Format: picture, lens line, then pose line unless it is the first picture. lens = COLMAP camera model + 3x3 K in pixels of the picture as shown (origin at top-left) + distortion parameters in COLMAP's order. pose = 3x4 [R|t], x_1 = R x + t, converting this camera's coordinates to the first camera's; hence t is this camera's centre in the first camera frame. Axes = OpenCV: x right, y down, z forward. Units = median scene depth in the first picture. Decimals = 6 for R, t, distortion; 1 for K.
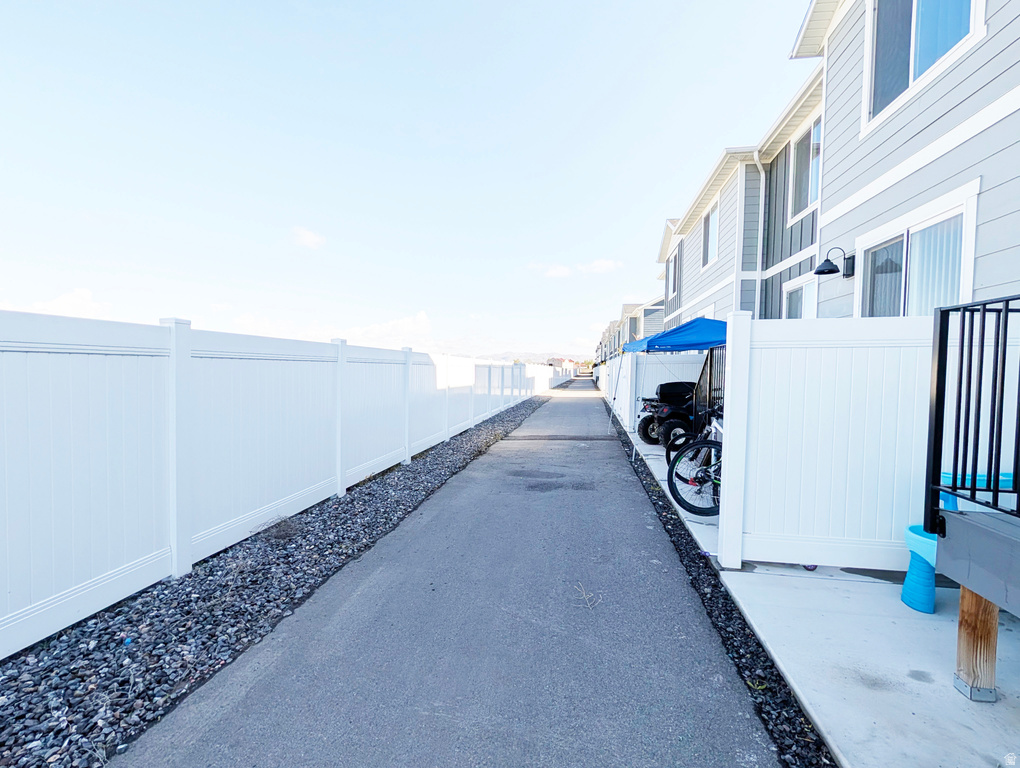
lens RADIAL K [[446.8, 0, 512.0], [0, 446.8, 382.3], [0, 0, 1]] dist [-0.002493, 0.000636]
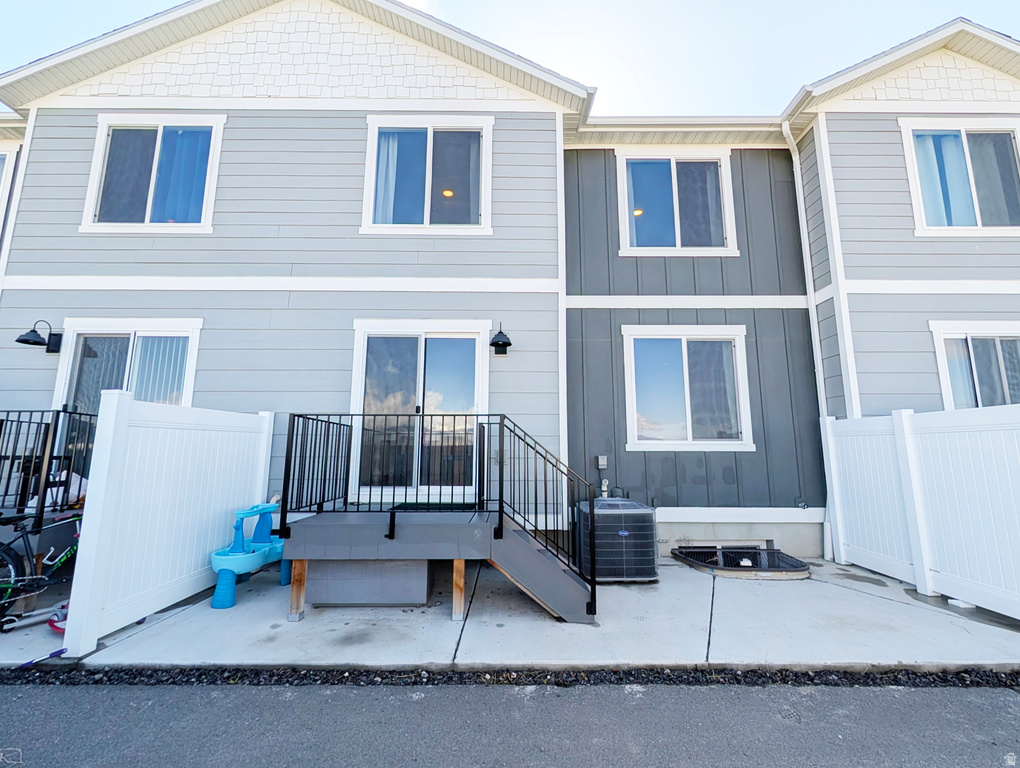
lens RADIAL K [[446.8, 0, 511.8], [0, 446.8, 381.5], [0, 0, 1]] dist [-0.002493, 0.000636]
pose [[-0.171860, 0.140240, 0.975088, -0.580528], [0.025595, 0.990117, -0.137891, -0.008543], [-0.984789, 0.001259, -0.173751, 0.219936]]
